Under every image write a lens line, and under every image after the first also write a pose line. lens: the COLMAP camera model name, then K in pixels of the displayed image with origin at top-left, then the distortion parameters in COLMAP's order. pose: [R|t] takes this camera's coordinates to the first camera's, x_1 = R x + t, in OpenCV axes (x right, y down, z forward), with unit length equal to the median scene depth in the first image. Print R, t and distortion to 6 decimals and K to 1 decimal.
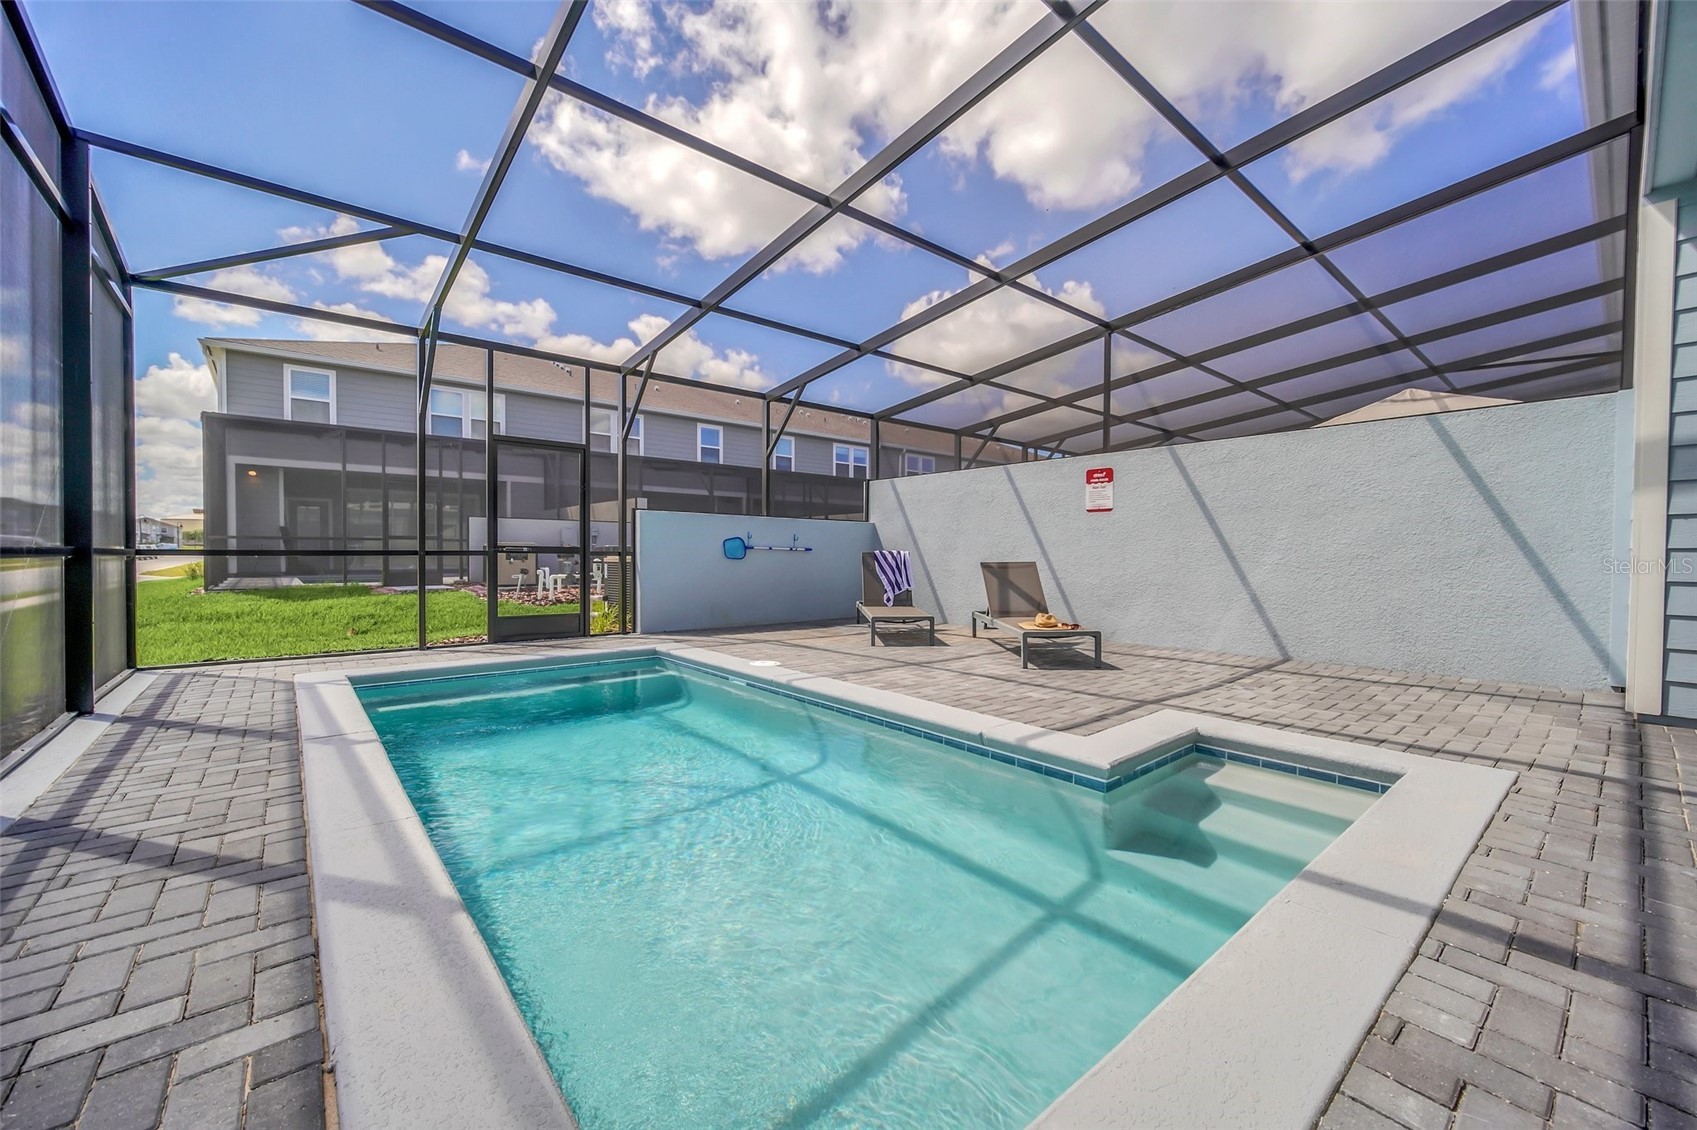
lens RADIAL K [[686.7, 0, 843.2], [0, 686.7, 566.2], [0, 0, 1]] dist [-0.006166, -0.000183]
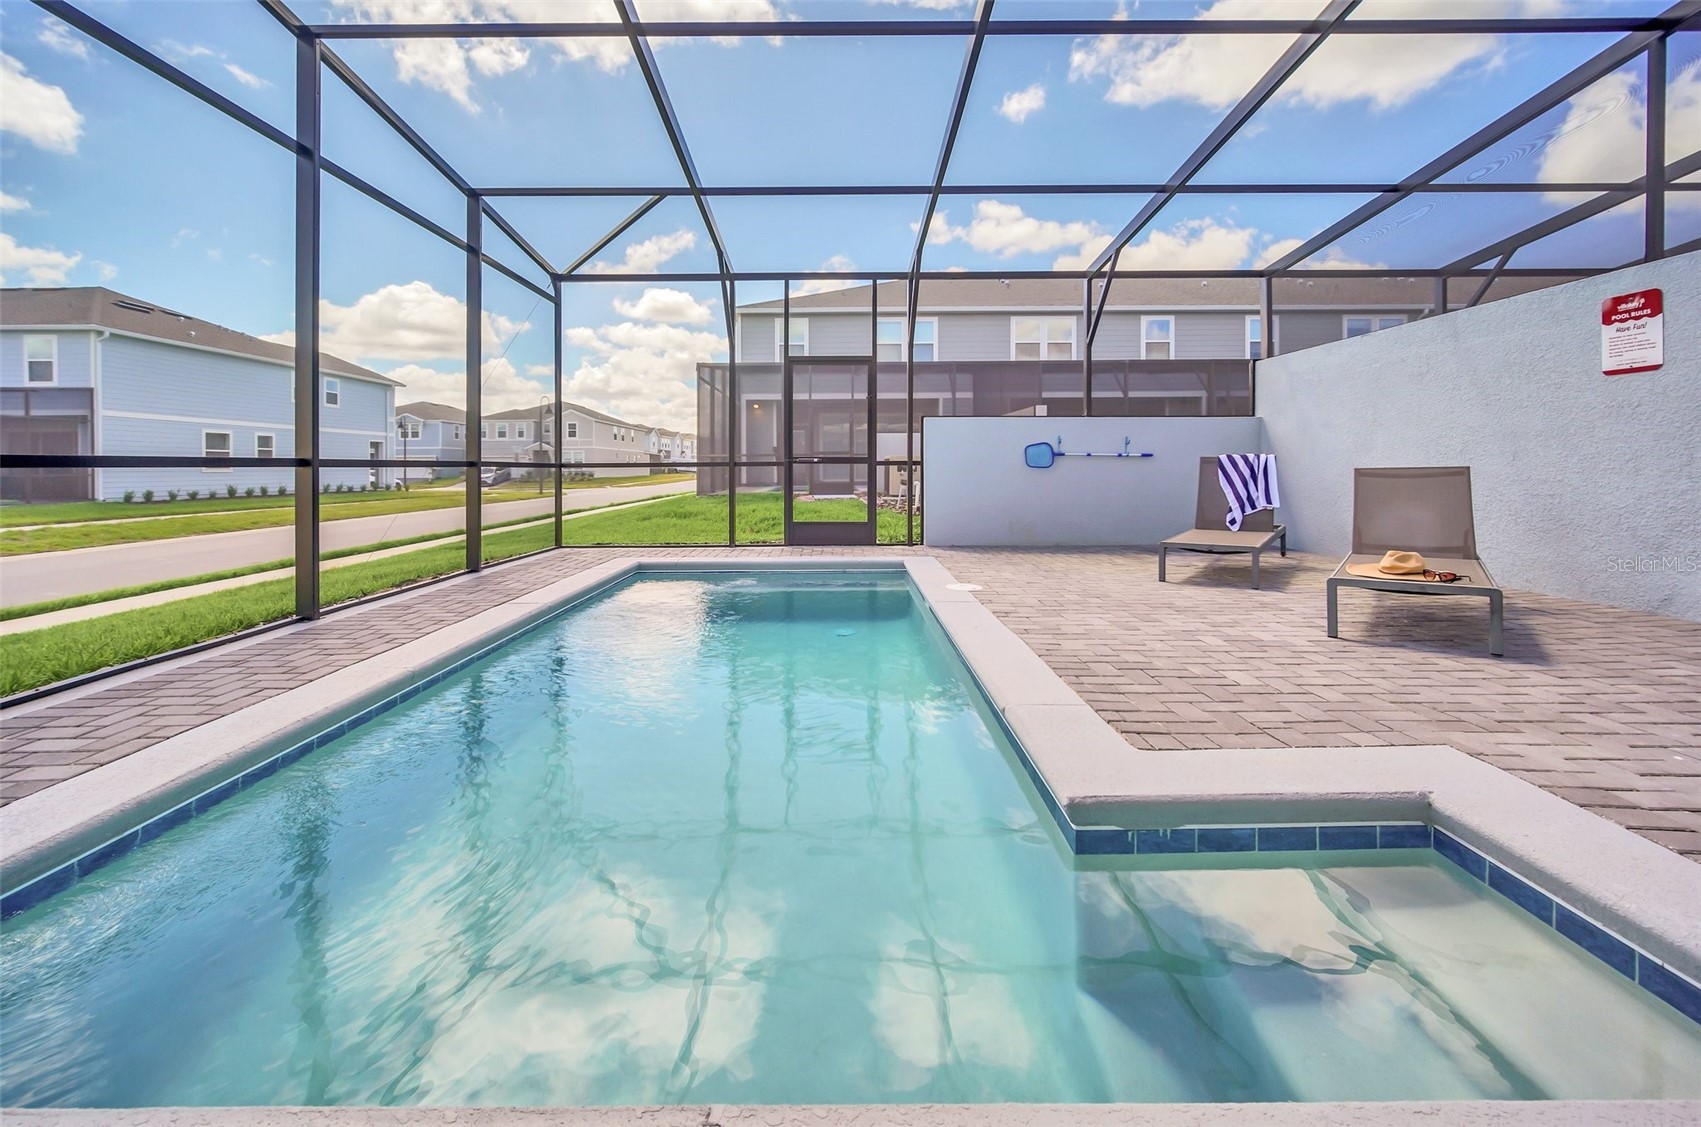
lens RADIAL K [[711.3, 0, 823.0], [0, 711.3, 477.4], [0, 0, 1]] dist [0.000940, -0.003676]
pose [[0.757614, -0.000343, -0.652703, 0.227004], [-0.003226, 0.999986, -0.004271, 0.006618], [0.652695, 0.005342, 0.757602, 0.144290]]
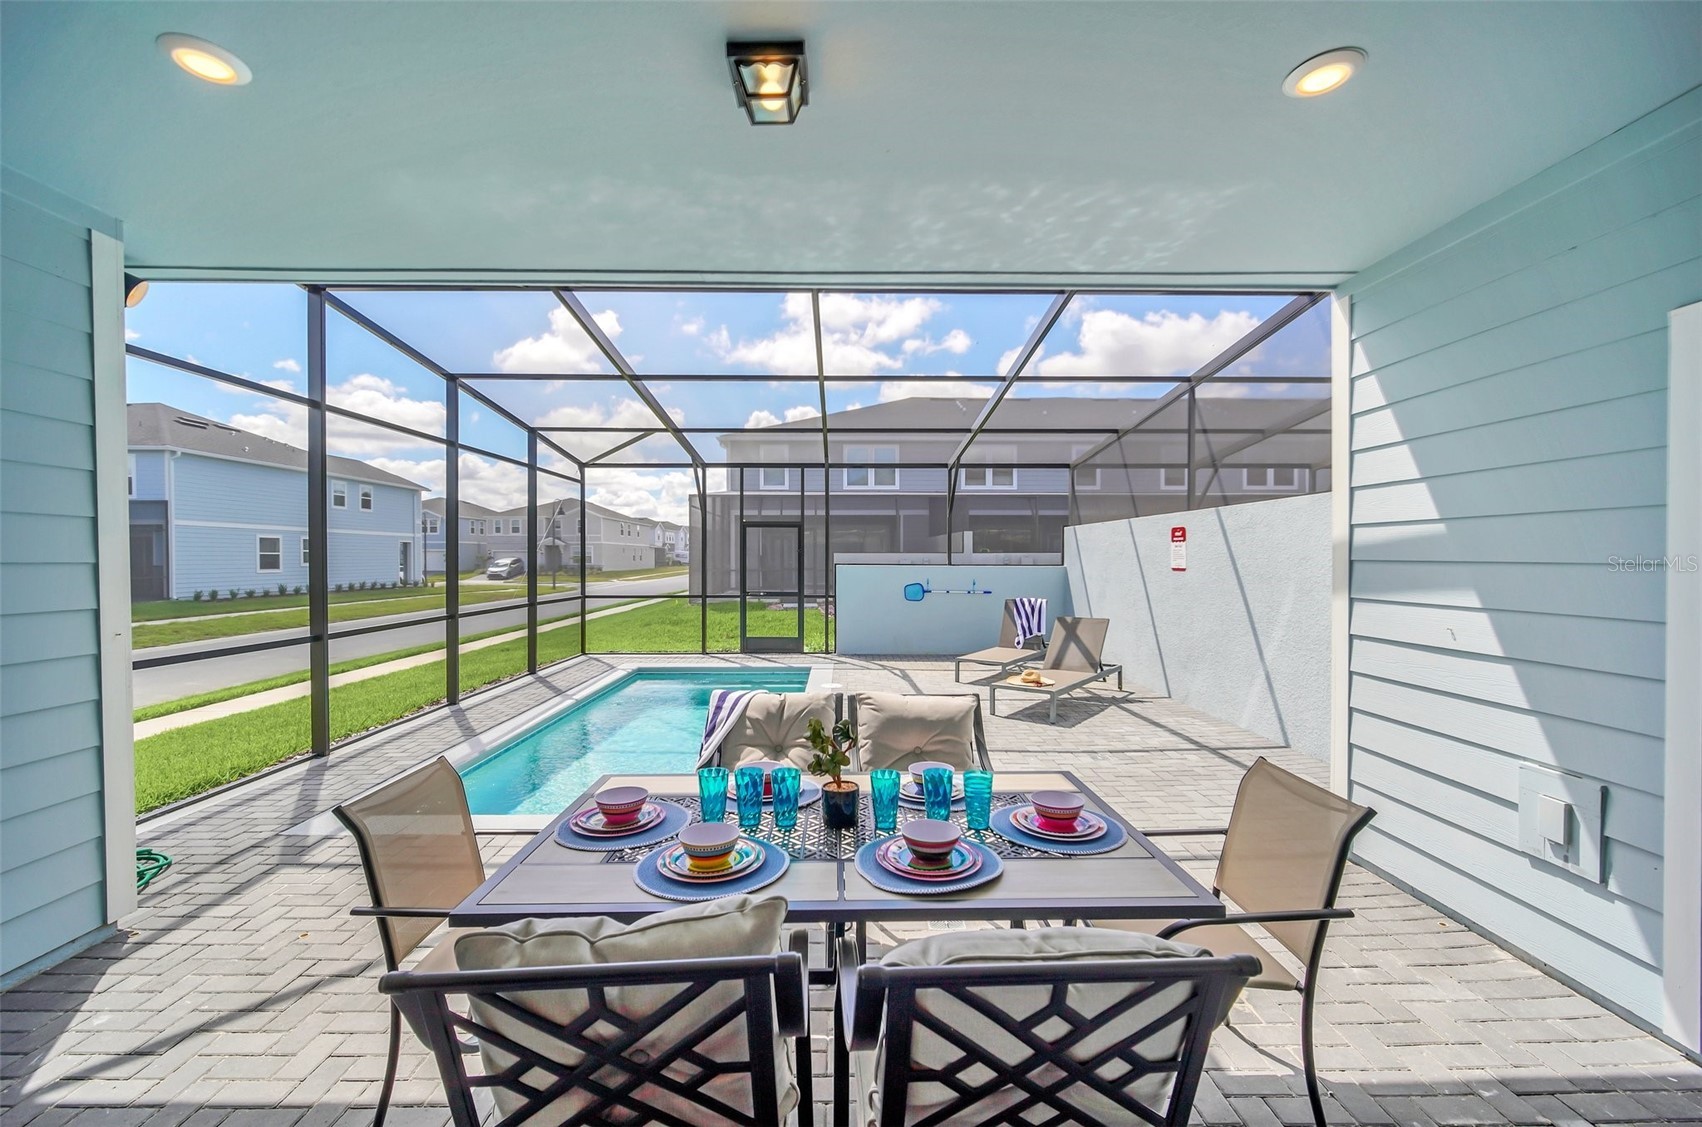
lens RADIAL K [[715.3, 0, 819.2], [0, 715.3, 558.0], [0, 0, 1]] dist [0.001315, 0.000276]
pose [[0.747952, -0.003674, -0.663743, 0.597248], [-0.006472, 0.999897, -0.012827, -0.072603], [0.663721, 0.013889, 0.747851, -0.097390]]
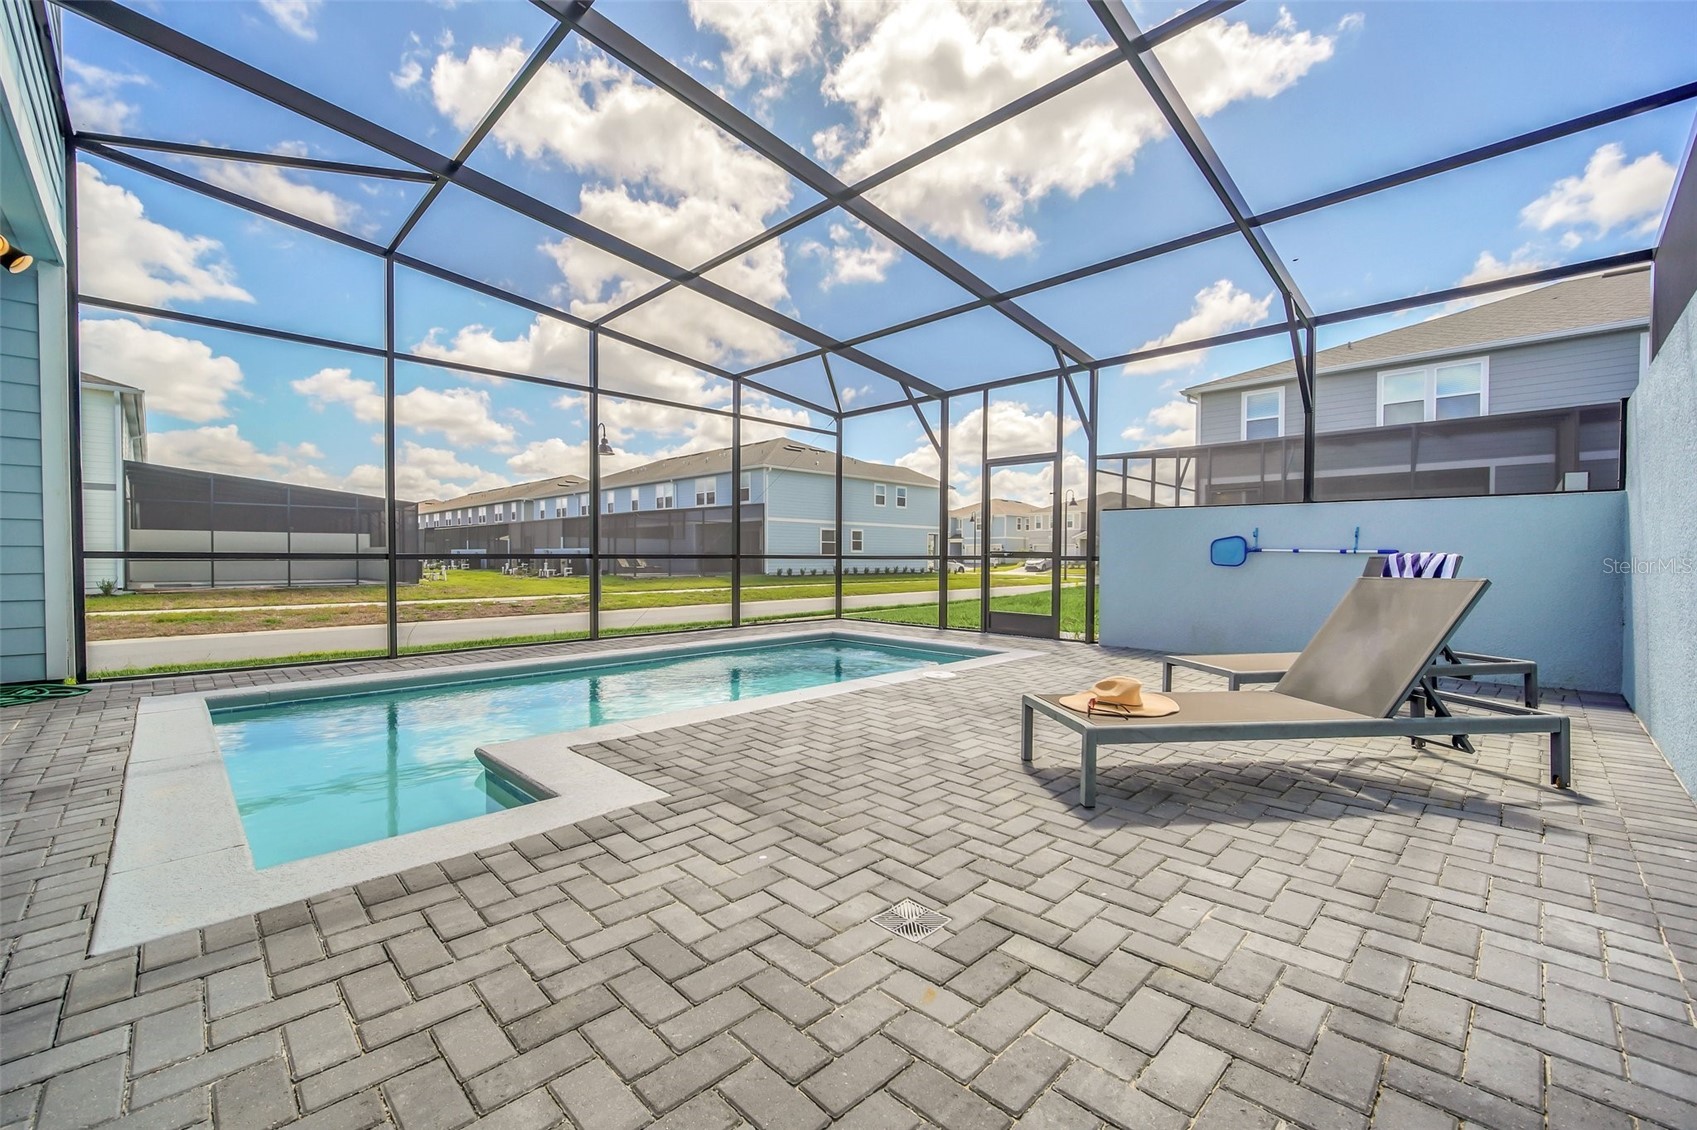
lens RADIAL K [[686.7, 0, 843.2], [0, 686.7, 566.2], [0, 0, 1]] dist [-0.006166, -0.000183]
pose [[0.084727, 0.011456, -0.996338, 0.559255], [-0.021406, 0.999724, 0.009674, -0.008594], [0.996174, 0.020507, 0.084949, 0.534977]]
